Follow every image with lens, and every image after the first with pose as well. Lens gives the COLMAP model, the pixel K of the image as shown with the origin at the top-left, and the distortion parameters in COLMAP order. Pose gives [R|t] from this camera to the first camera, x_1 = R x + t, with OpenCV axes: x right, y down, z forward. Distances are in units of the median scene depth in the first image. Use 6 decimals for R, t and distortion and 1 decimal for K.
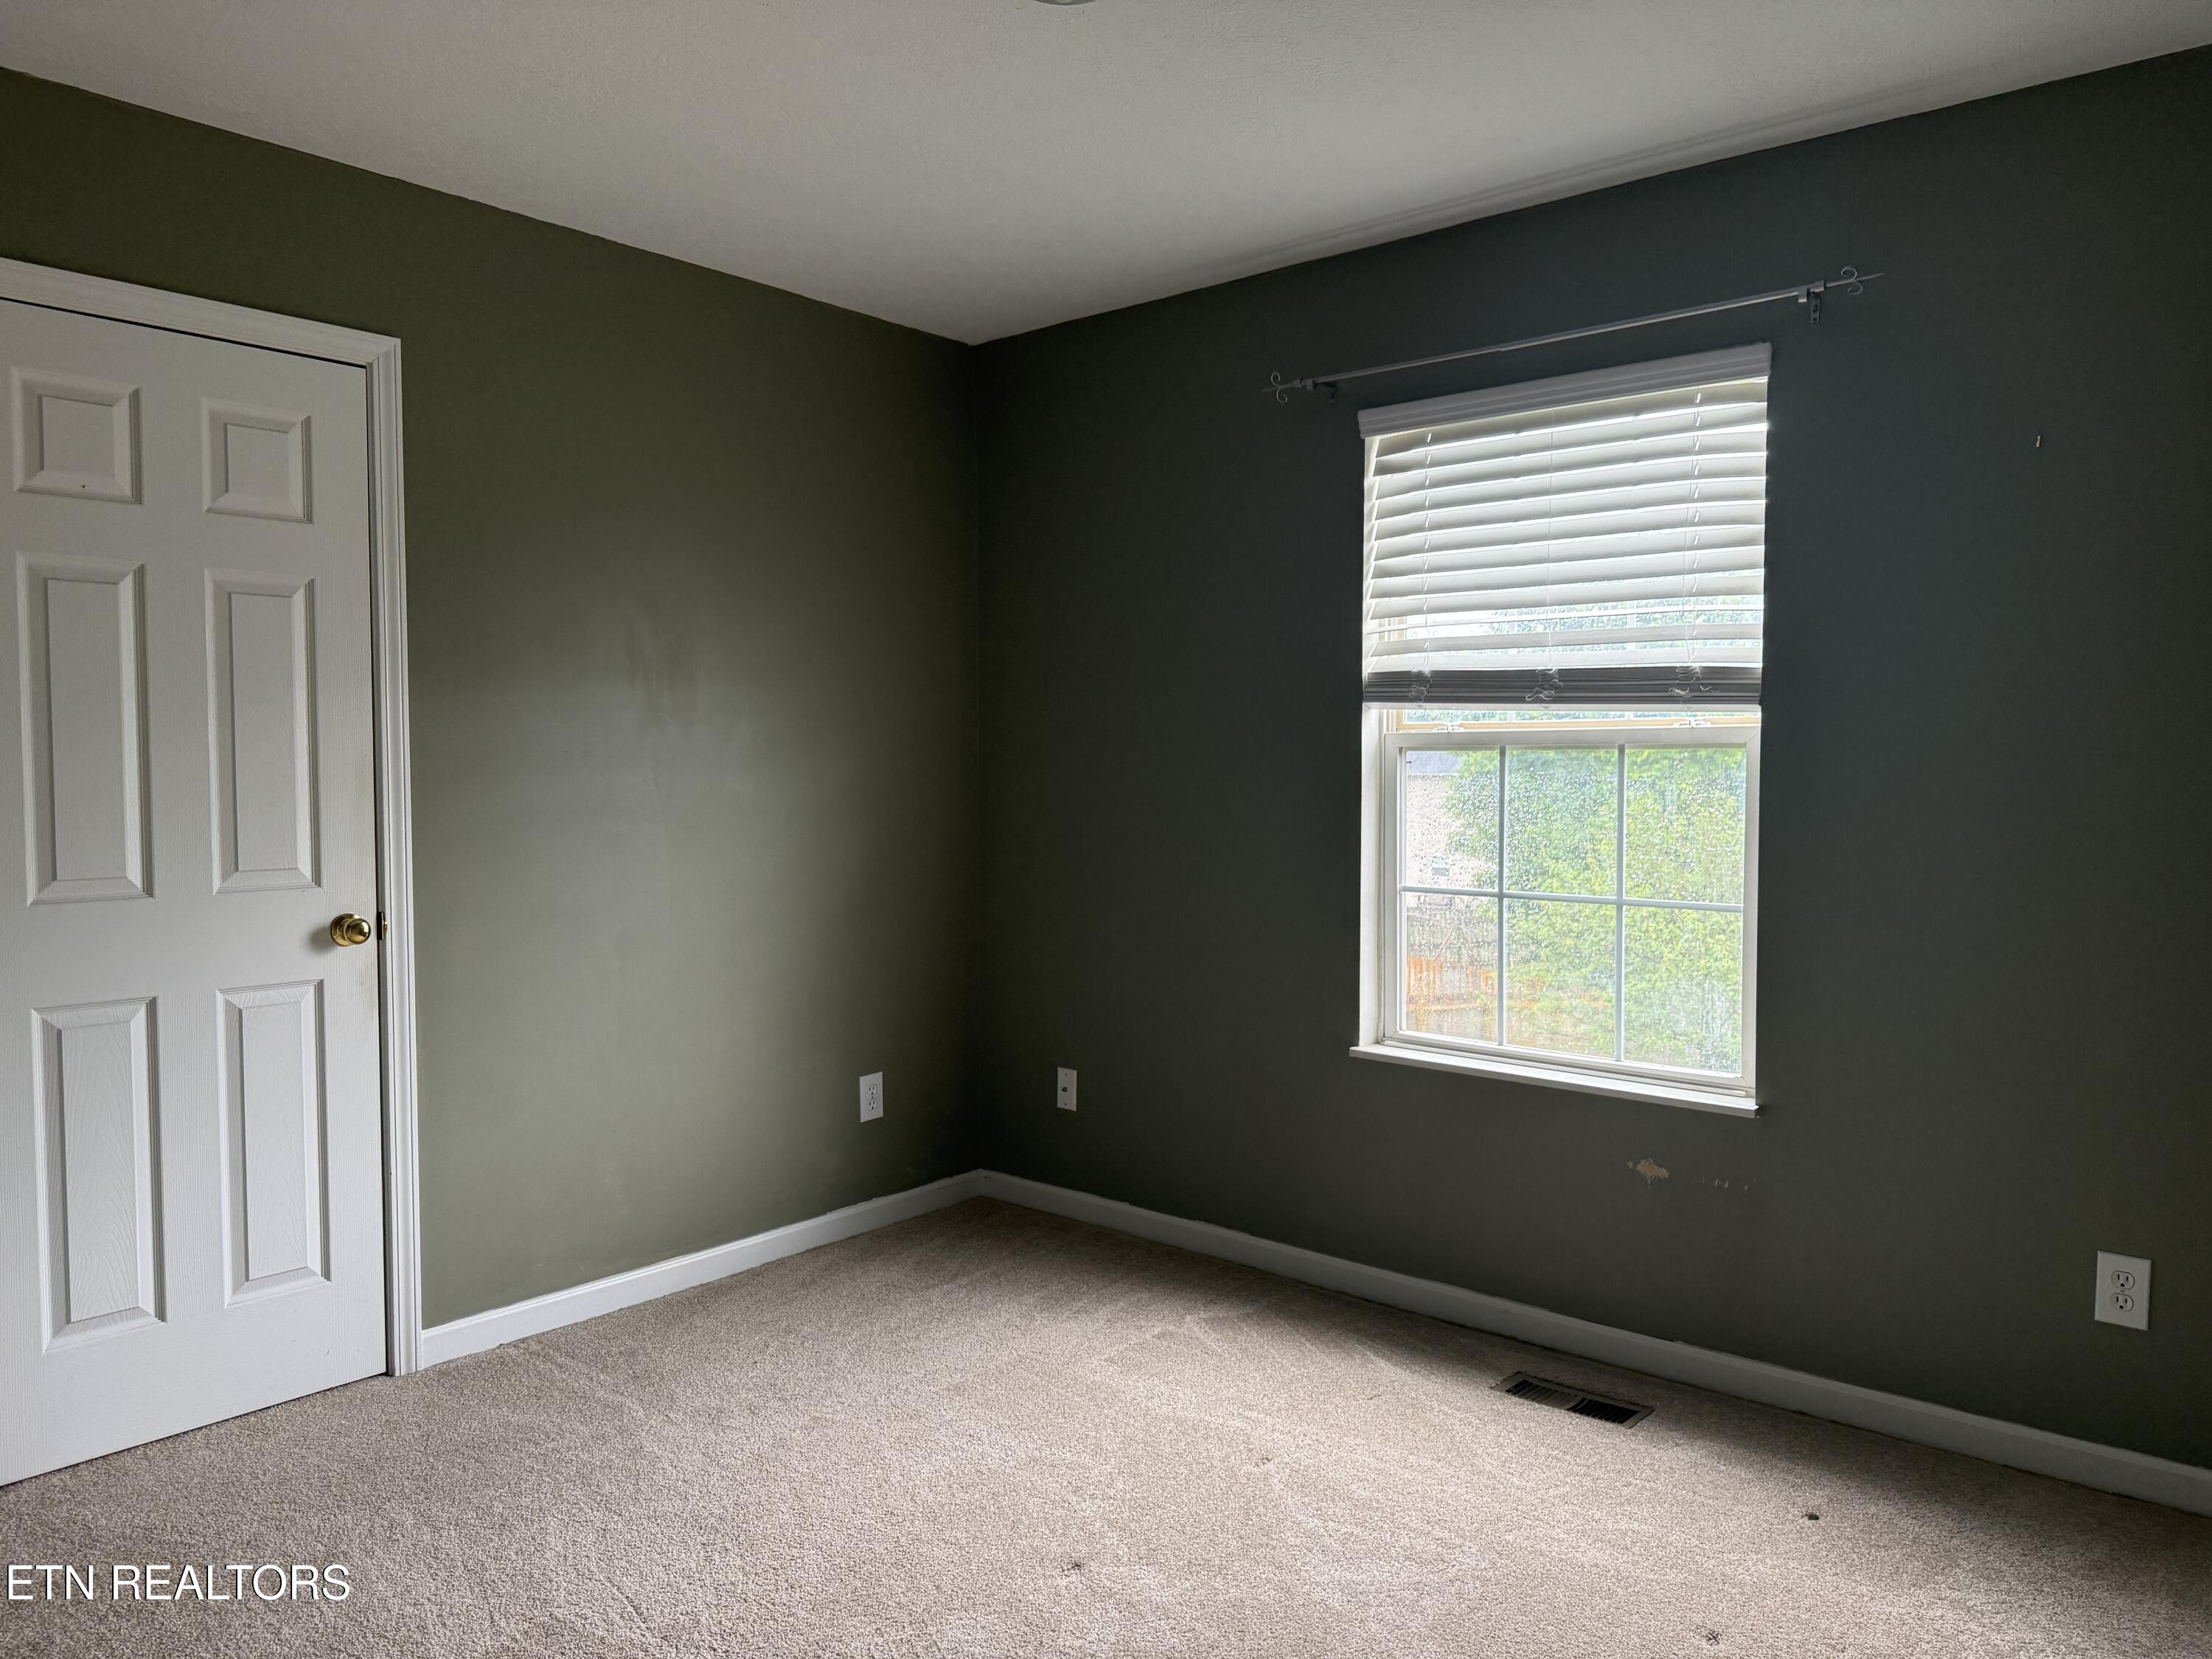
lens RADIAL K [[1577.1, 0, 1106.0], [0, 1577.1, 829.5], [0, 0, 1]] dist [0.007444, 0.001449]
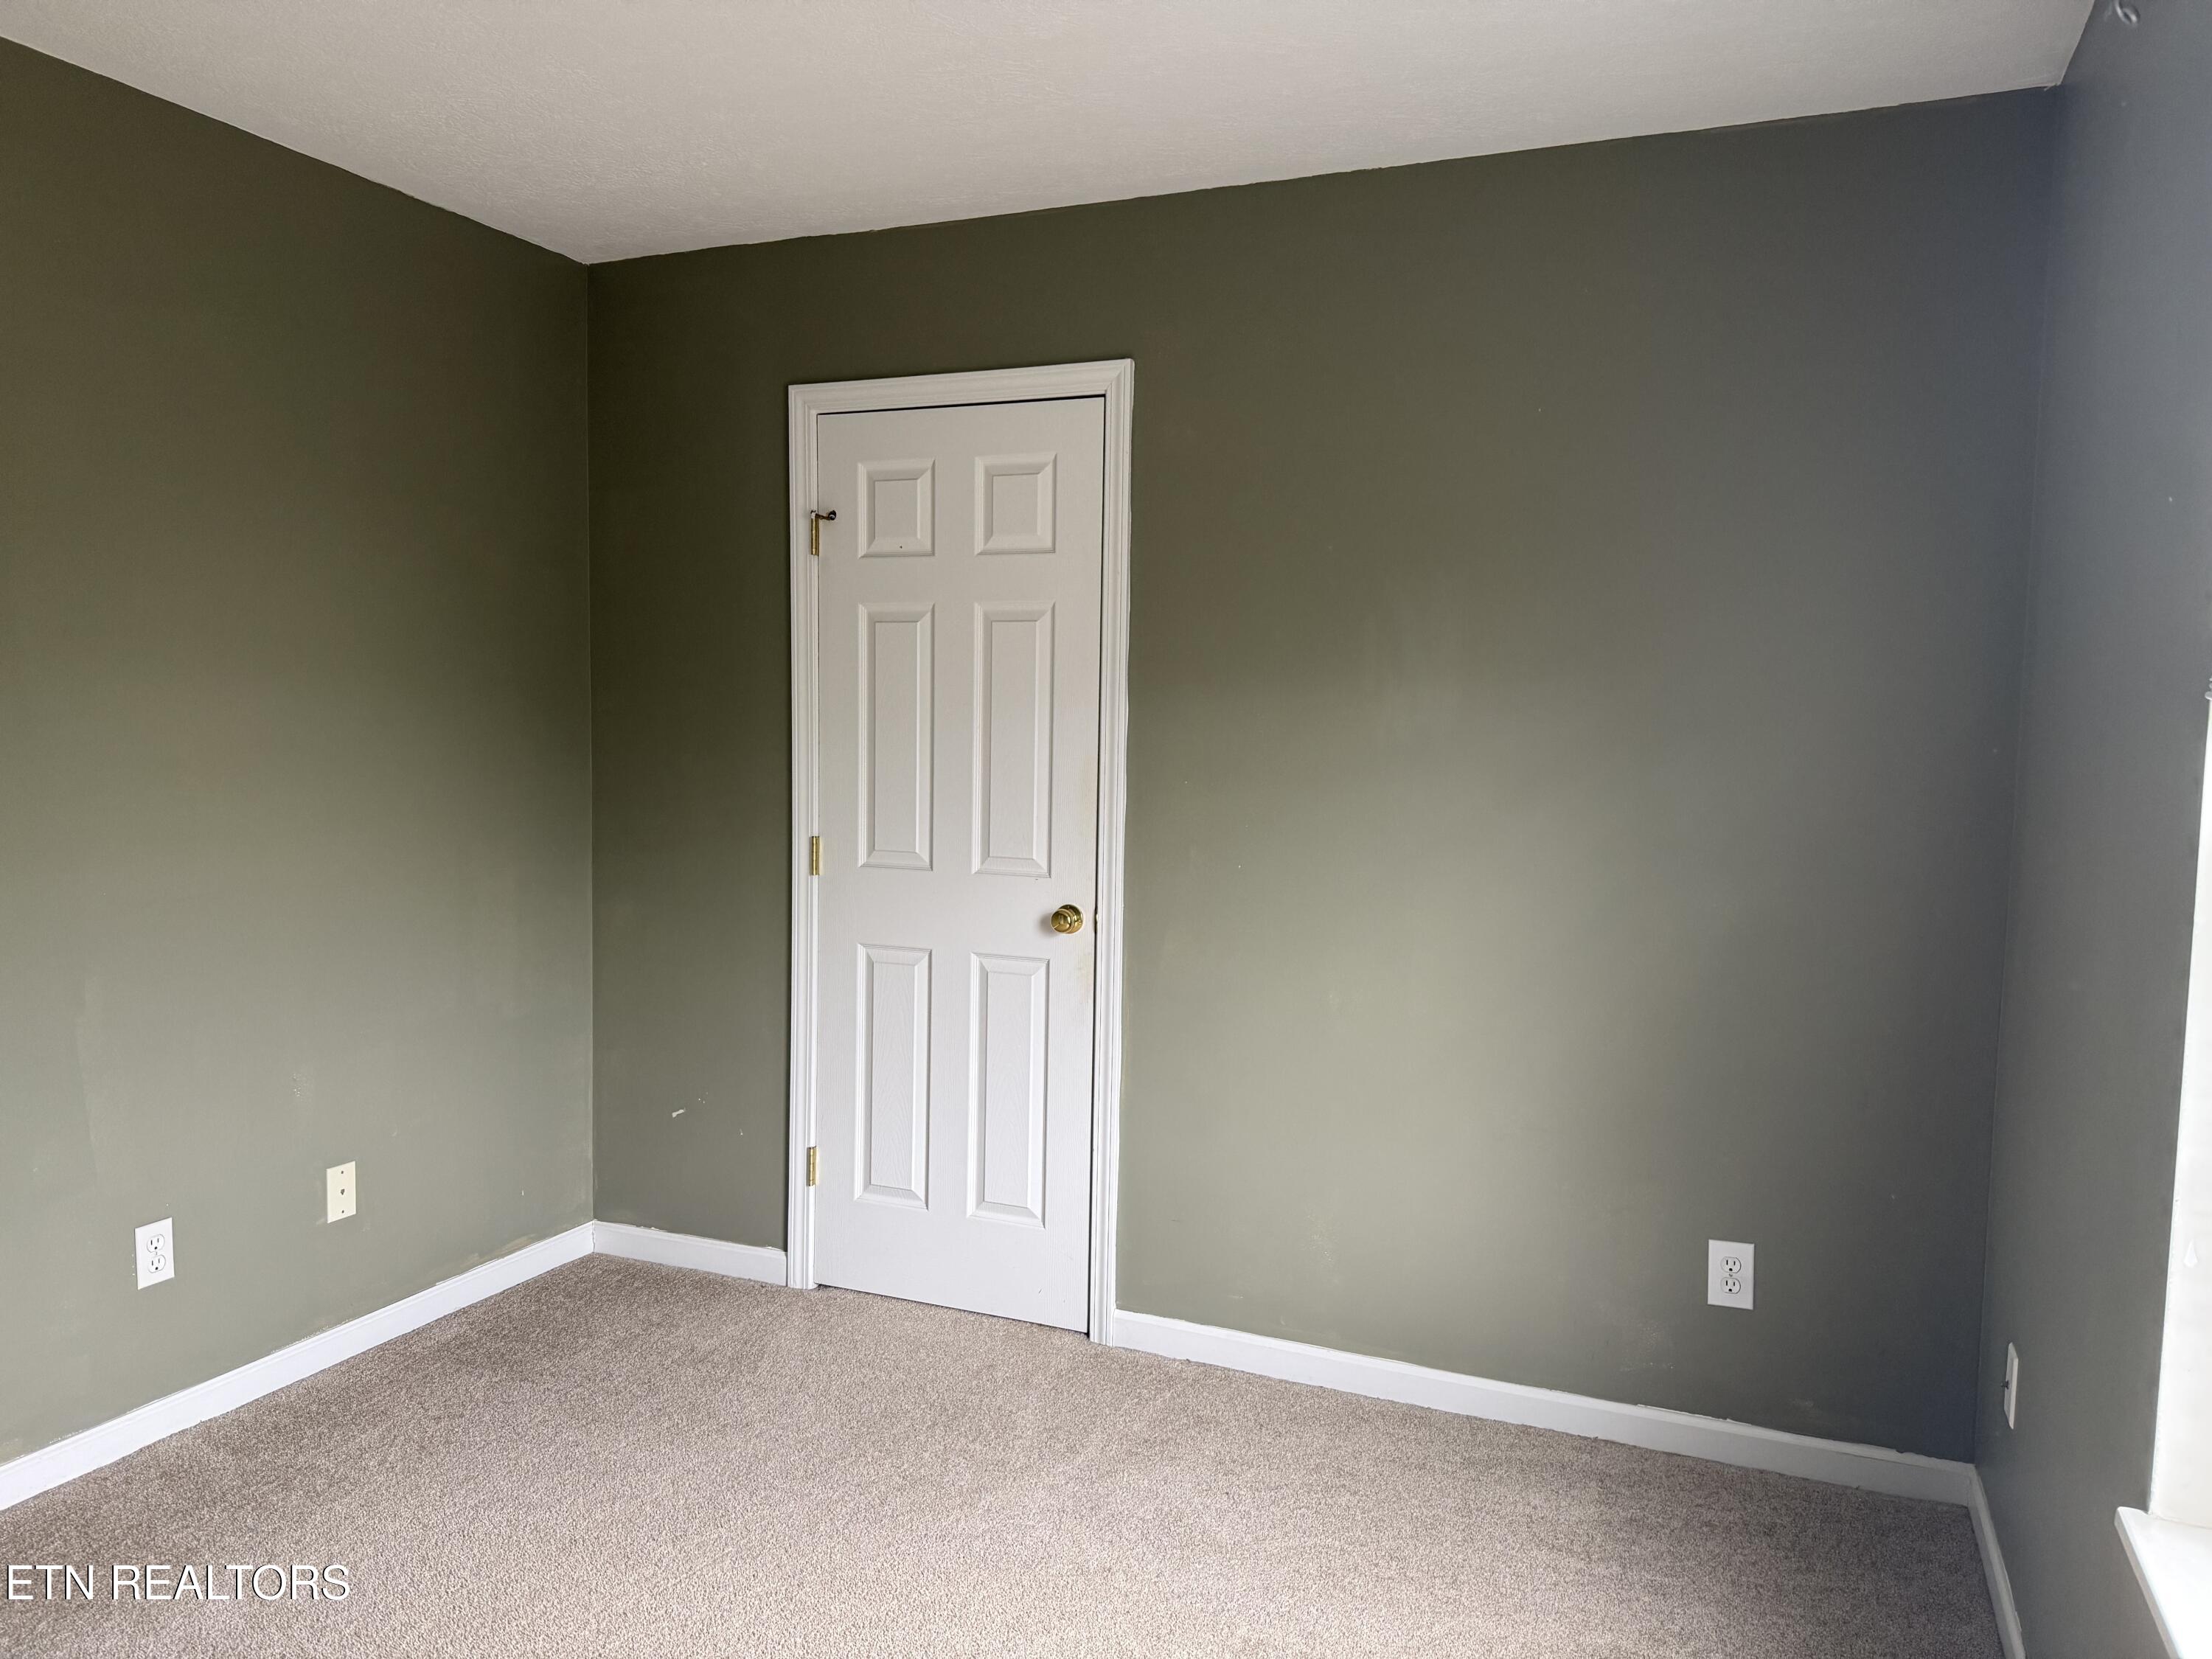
lens RADIAL K [[1527.2, 0, 1109.5], [0, 1527.2, 861.0], [0, 0, 1]] dist [0.166074, -0.211718]
pose [[0.299823, 0.080020, -0.950633, 0.547876], [-0.069707, 0.995650, 0.061824, -0.045772], [0.951445, 0.047730, 0.304097, 0.702940]]
